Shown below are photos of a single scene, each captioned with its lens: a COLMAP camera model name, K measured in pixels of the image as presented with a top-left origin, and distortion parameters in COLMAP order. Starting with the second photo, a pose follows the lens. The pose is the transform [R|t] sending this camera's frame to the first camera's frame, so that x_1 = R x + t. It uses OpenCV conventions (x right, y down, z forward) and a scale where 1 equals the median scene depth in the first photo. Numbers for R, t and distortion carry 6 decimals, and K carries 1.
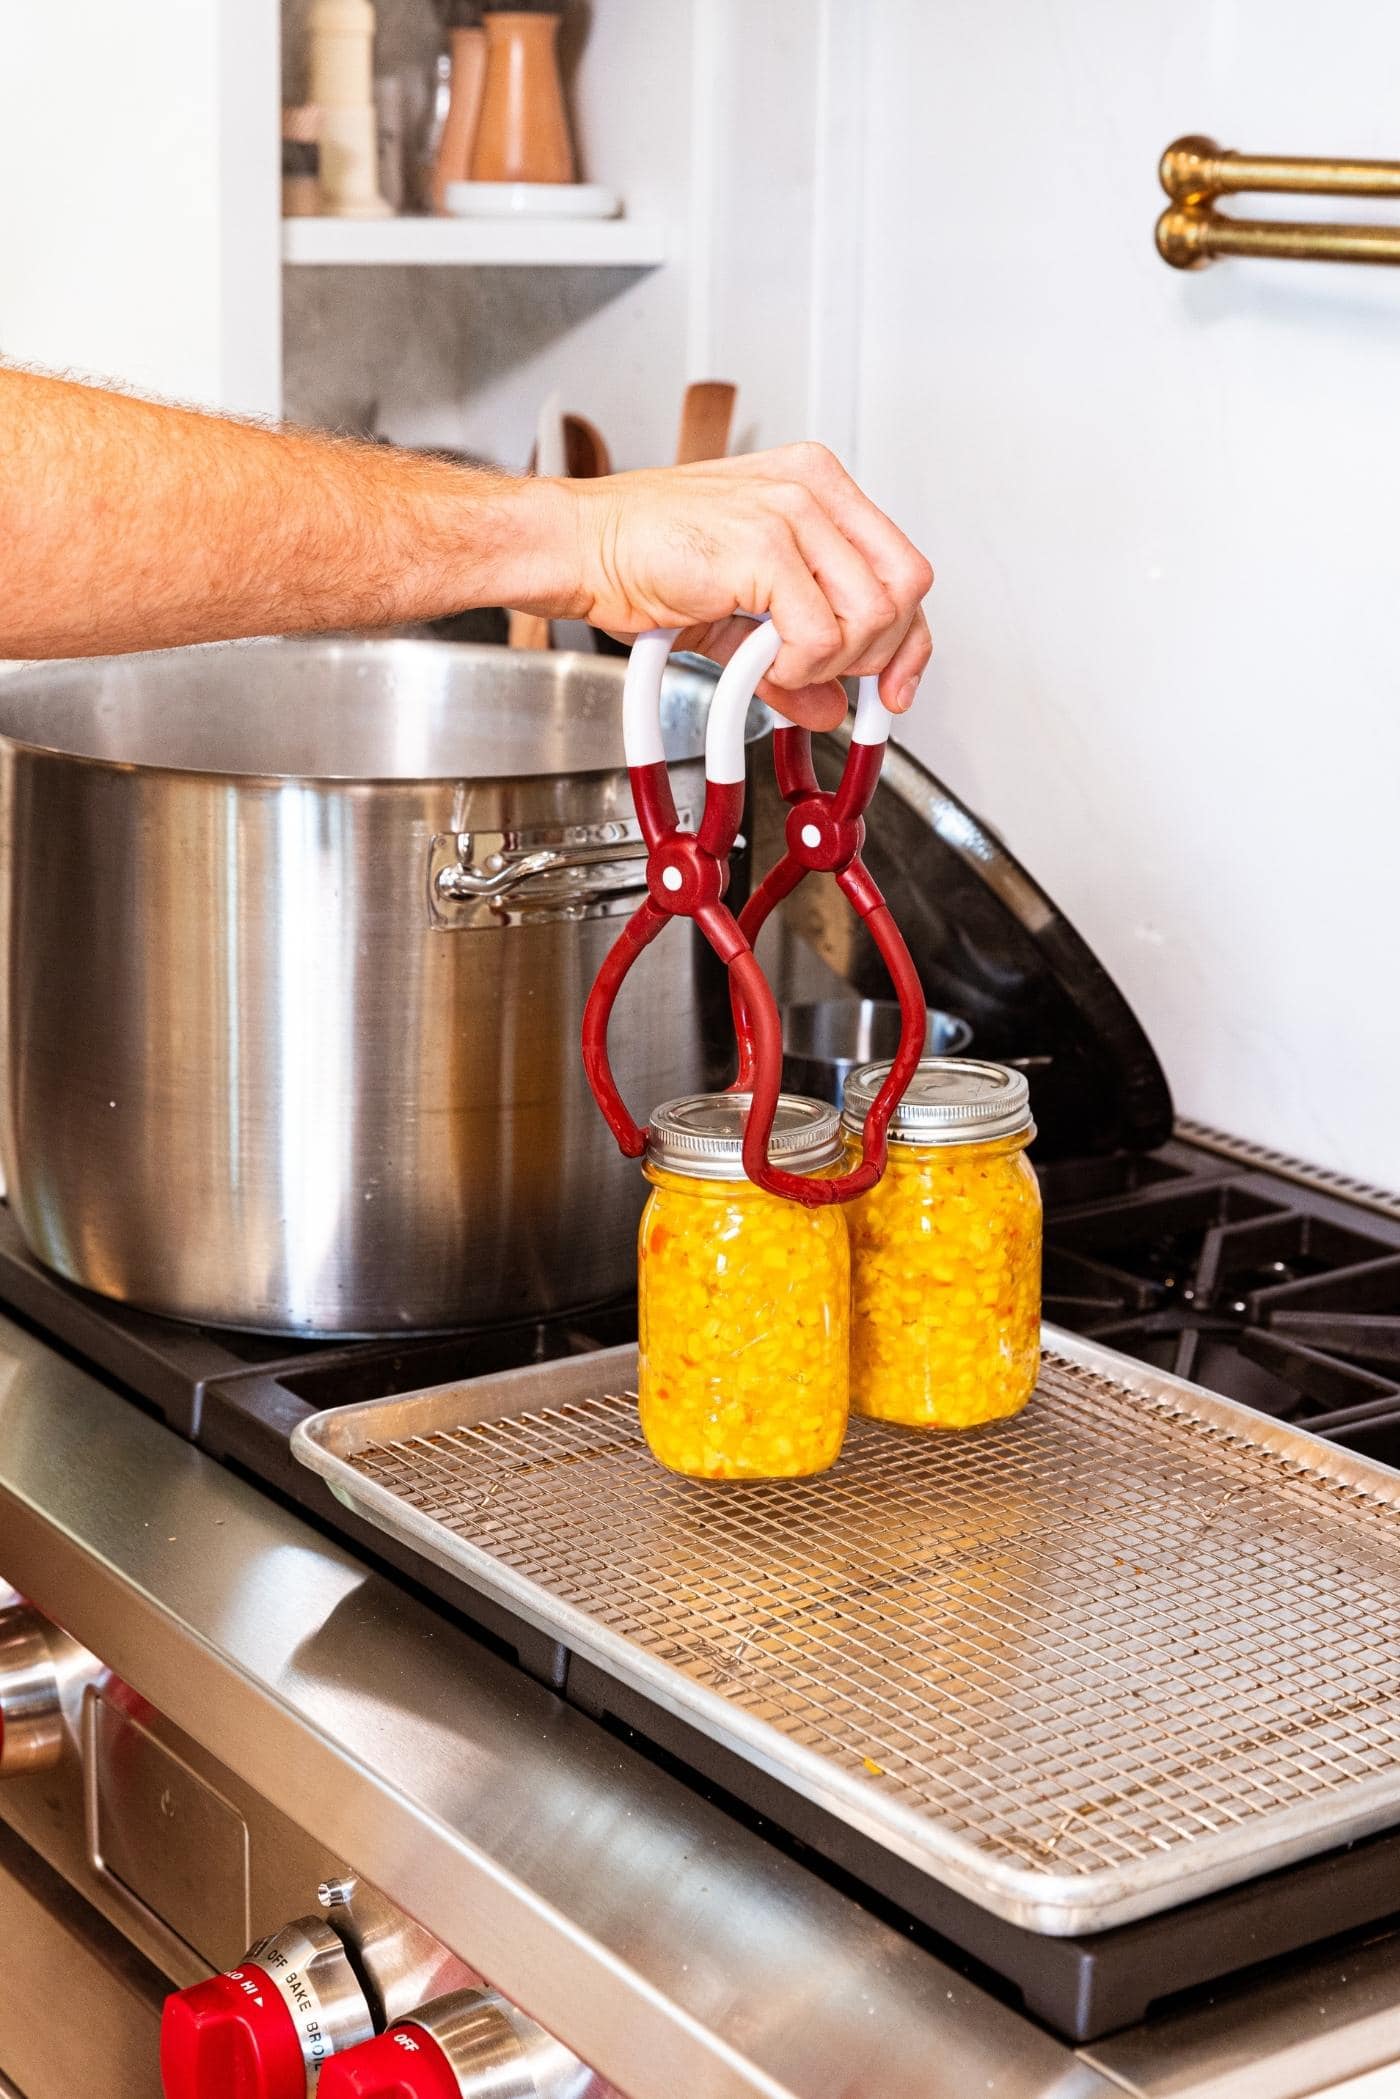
lens RADIAL K [[3473.0, 0, 700.0], [0, 3473.0, 1049.5], [0, 0, 1]] dist [0.022068, -0.029845]
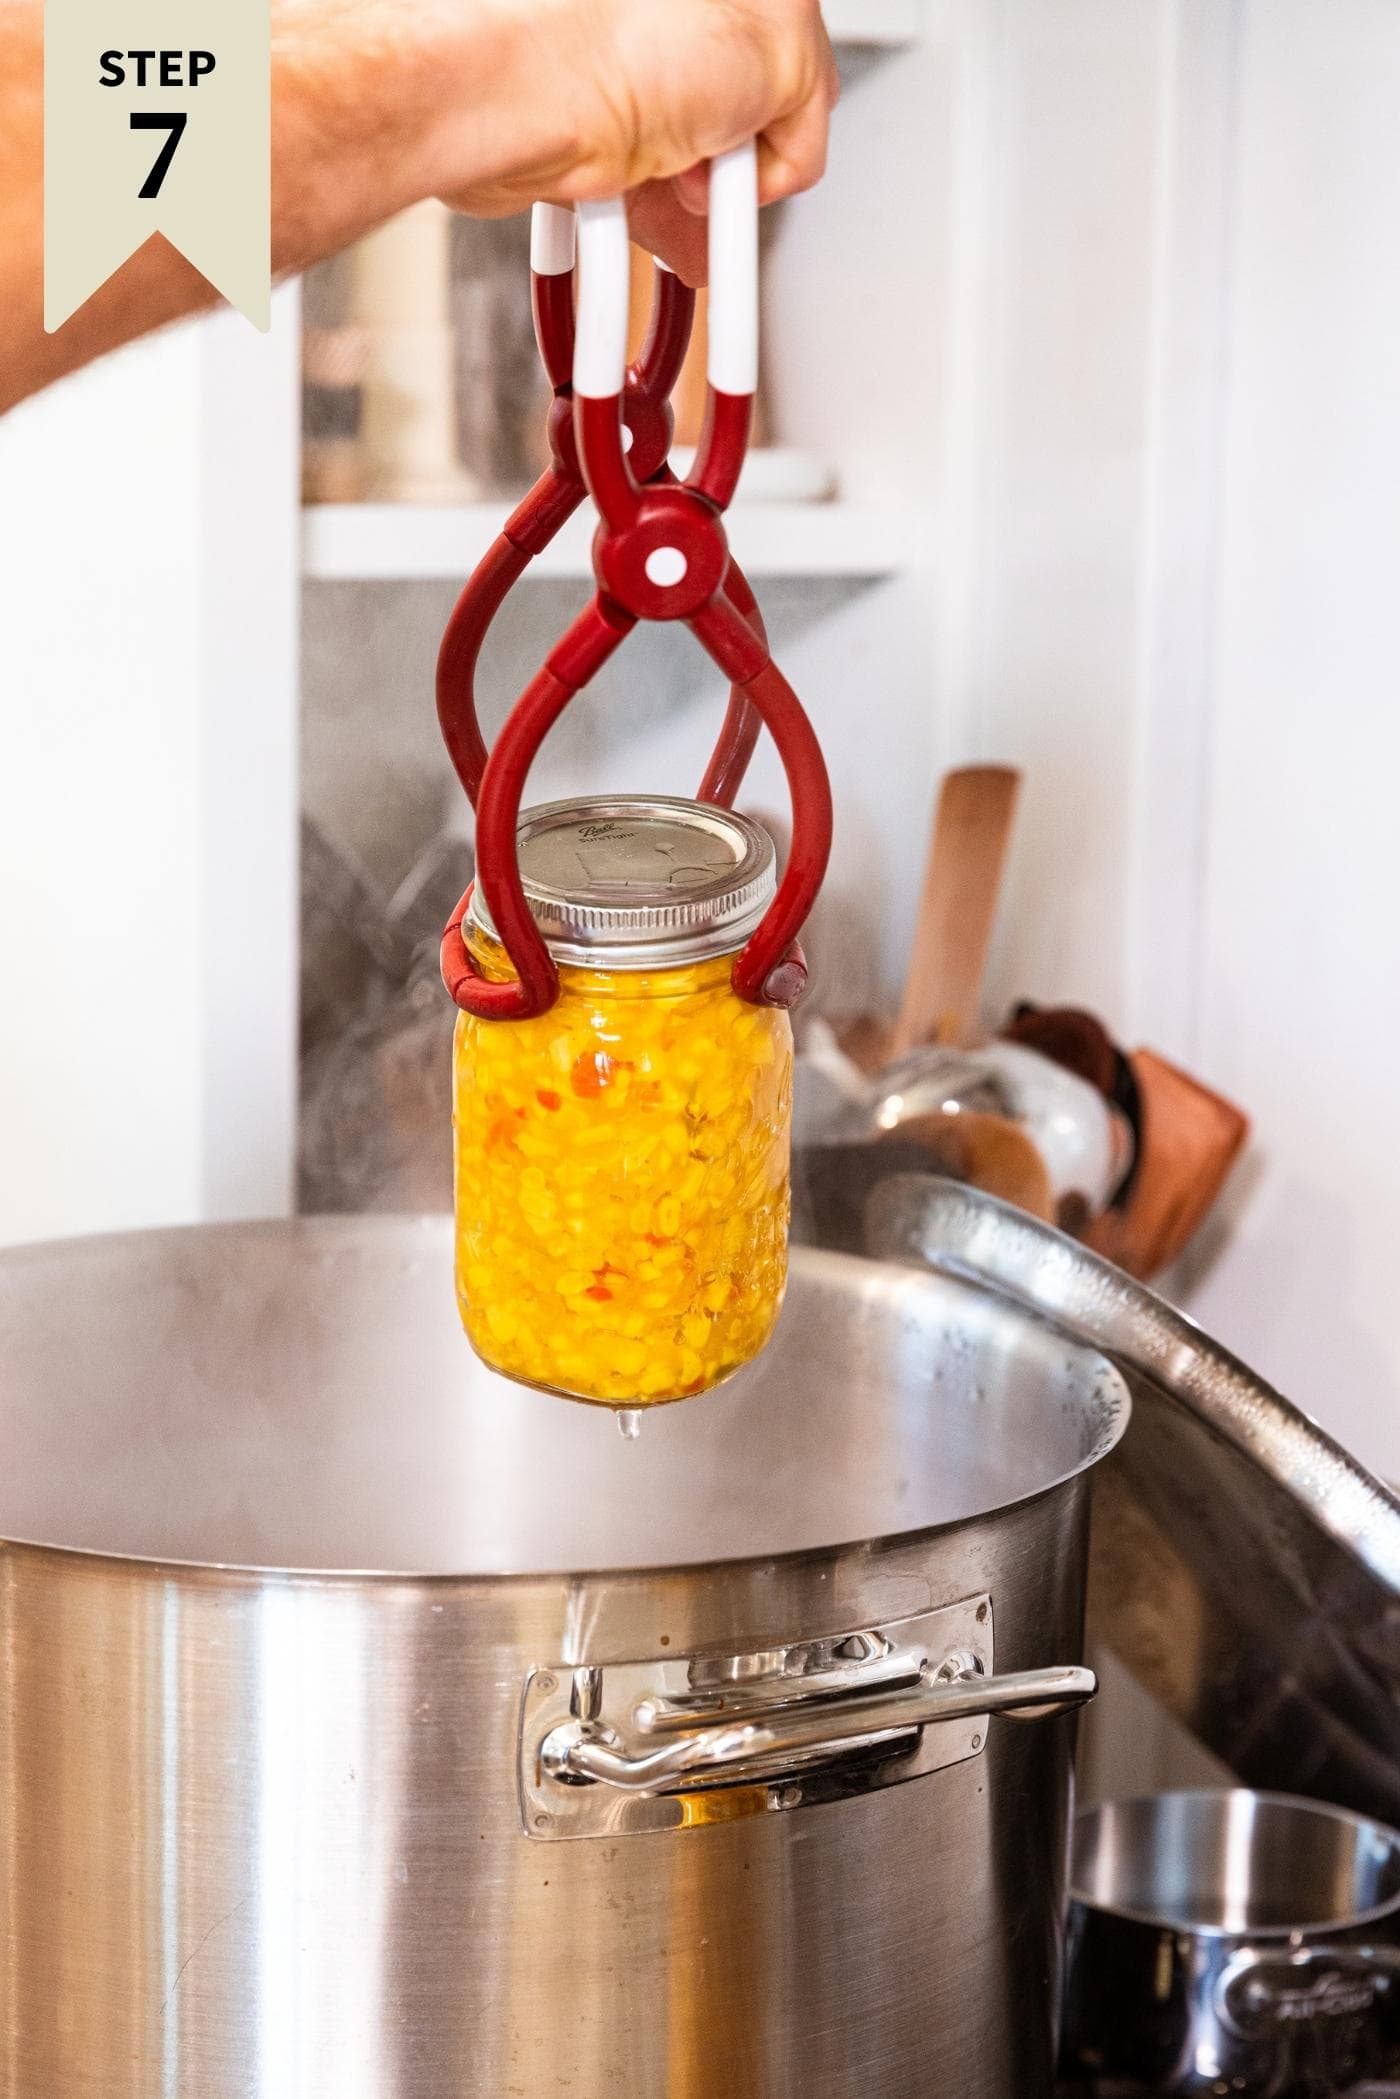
lens RADIAL K [[3473.0, 0, 700.0], [0, 3473.0, 1049.5], [0, 0, 1]] dist [0.022068, -0.029845]
pose [[0.999609, 0.006223, -0.027251, -0.035241], [-0.007094, 0.999463, -0.031979, -0.142312], [0.027037, 0.032160, 0.999117, 0.440099]]
